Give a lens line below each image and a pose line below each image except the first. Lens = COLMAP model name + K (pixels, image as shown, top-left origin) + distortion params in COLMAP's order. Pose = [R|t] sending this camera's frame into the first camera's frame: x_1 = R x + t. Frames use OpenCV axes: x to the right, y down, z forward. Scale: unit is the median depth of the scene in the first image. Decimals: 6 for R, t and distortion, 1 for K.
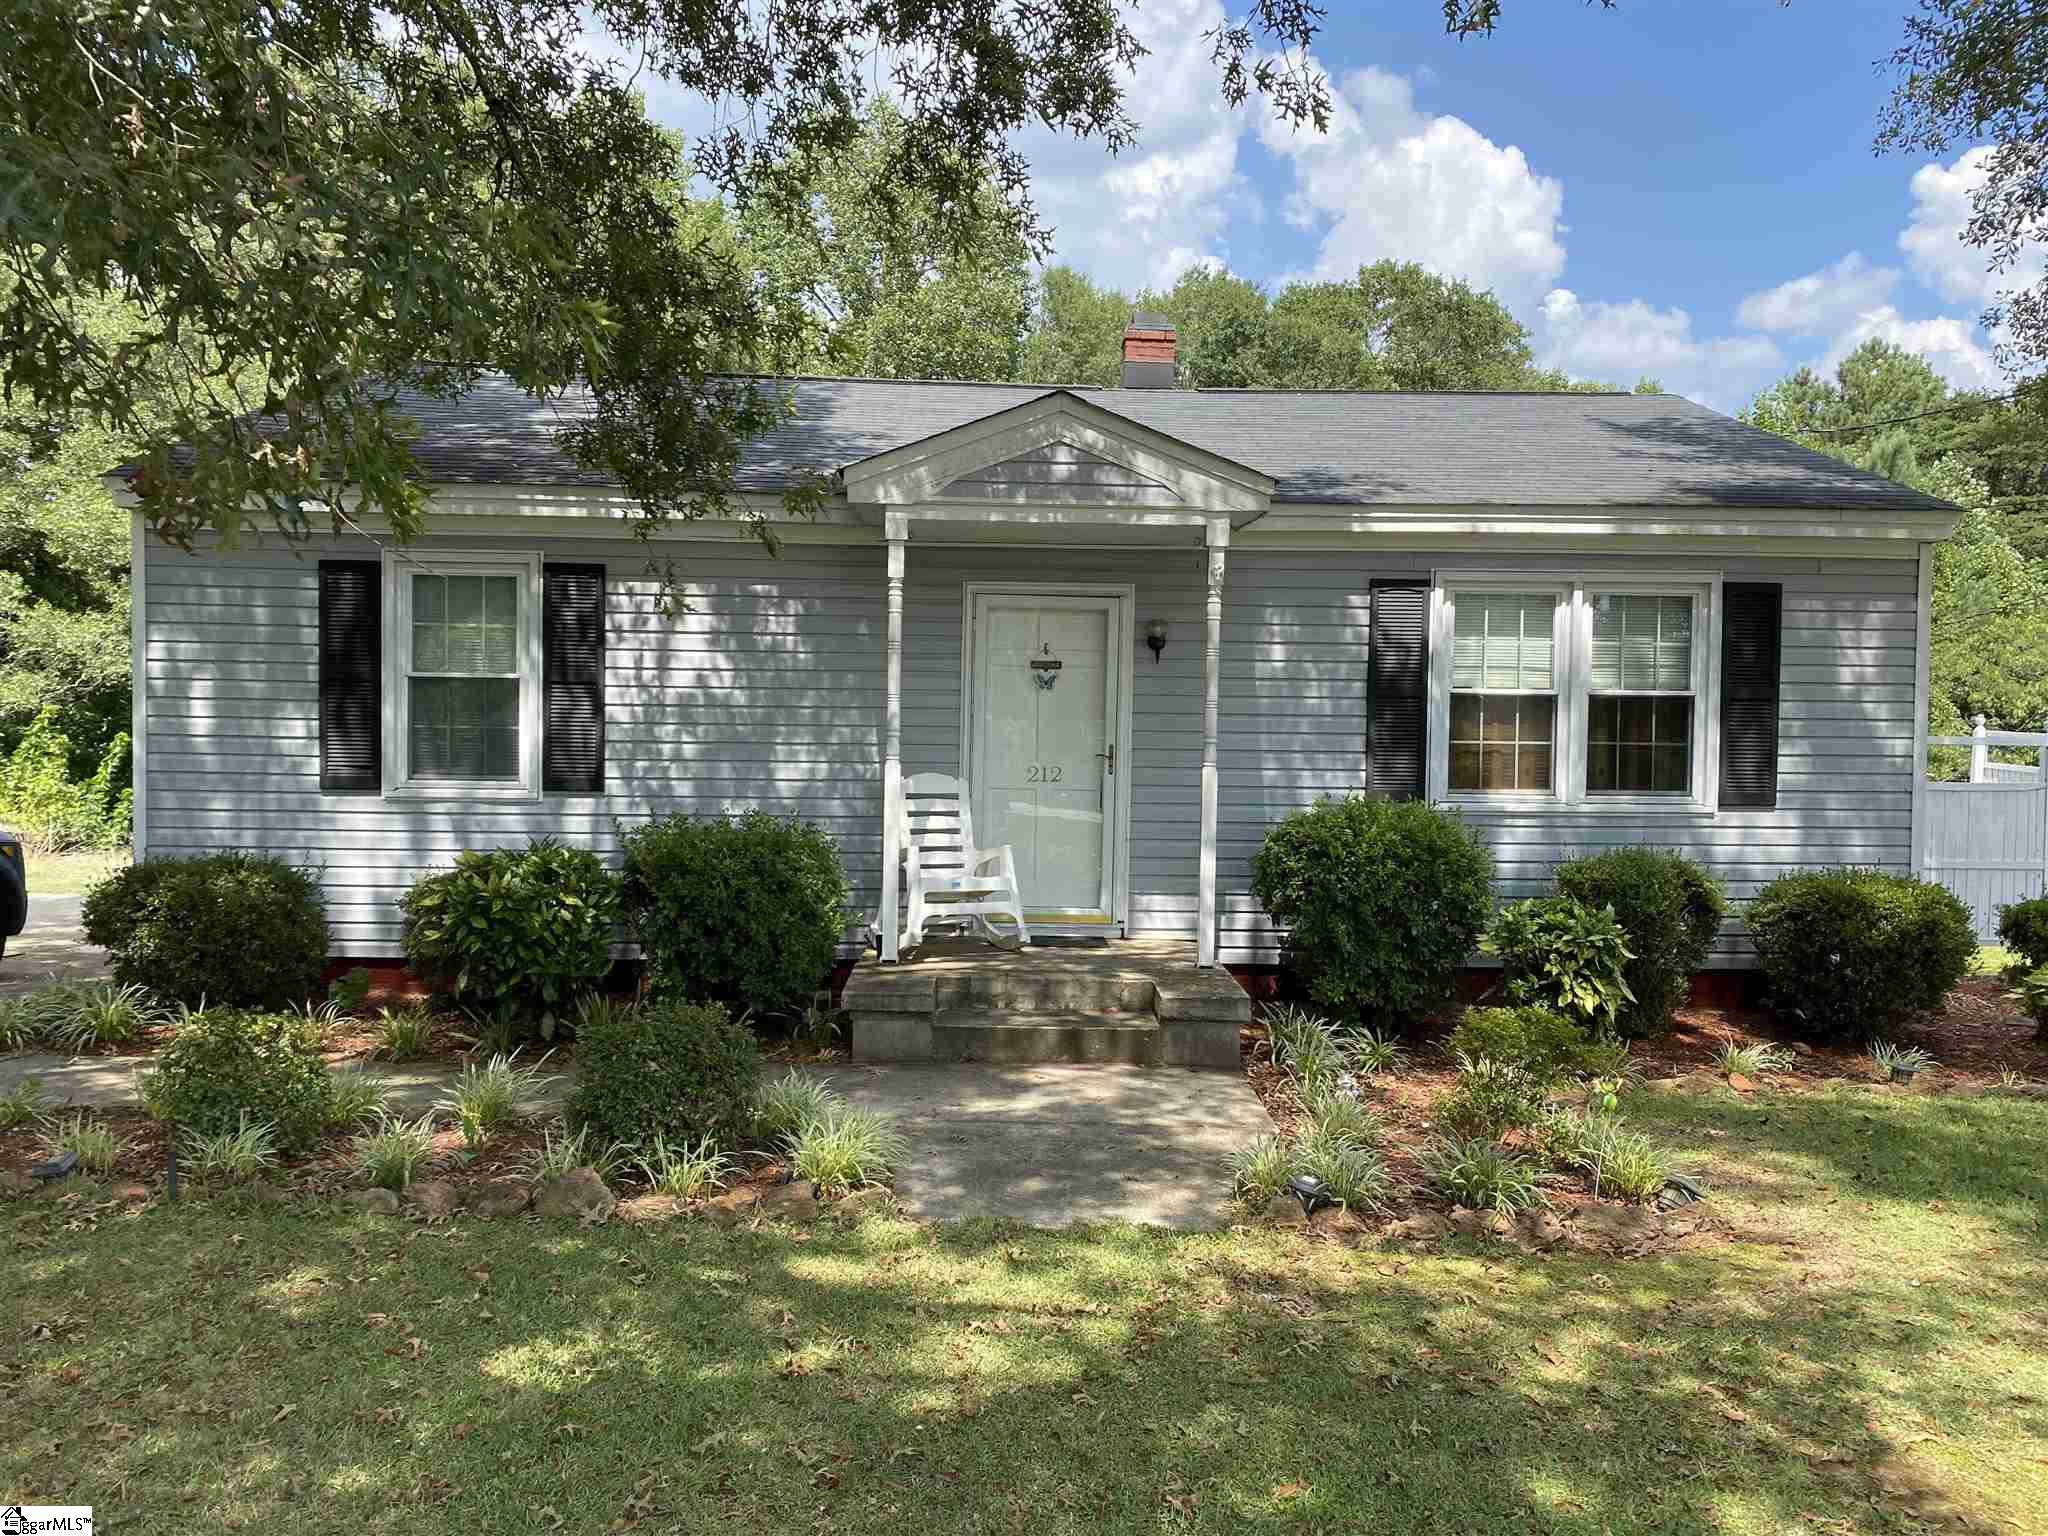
lens RADIAL K [[1483.8, 0, 893.1], [0, 1483.8, 767.1], [0, 0, 1]] dist [0.086614, -0.148946]
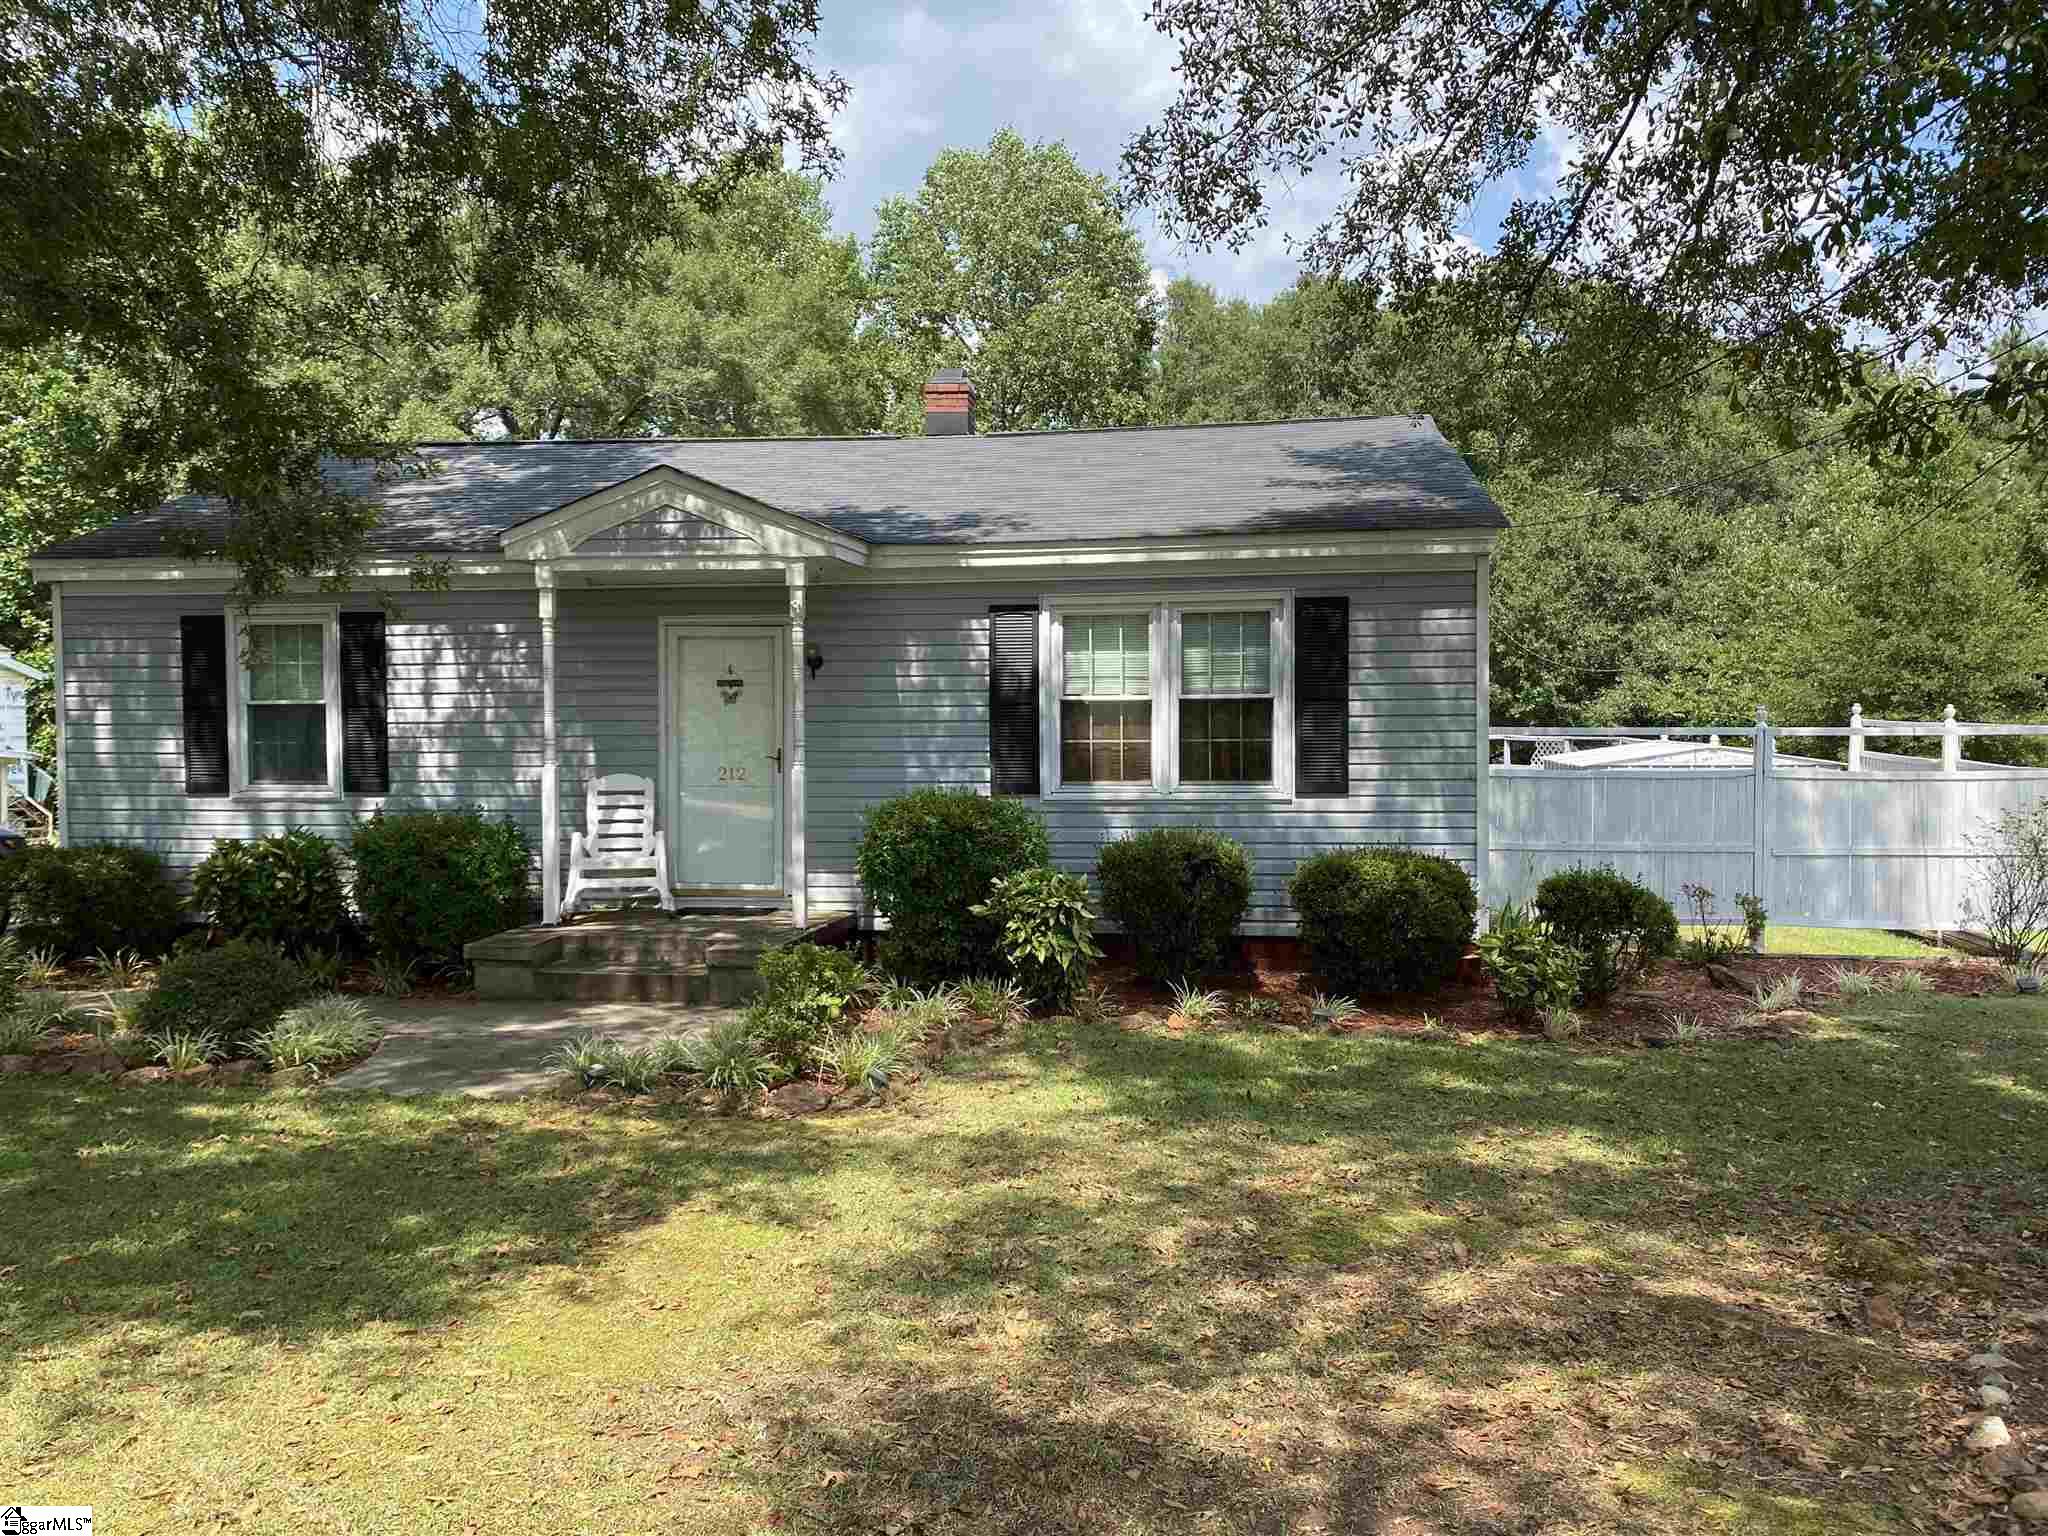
lens RADIAL K [[1546.3, 0, 1024.0], [0, 1546.3, 768.0], [0, 0, 1]] dist [0.011585, -0.025854]
pose [[0.986584, -0.013966, -0.162657, 0.547353], [0.013577, 0.999902, -0.003502, 0.007890], [0.162690, 0.001246, 0.986676, -0.201484]]
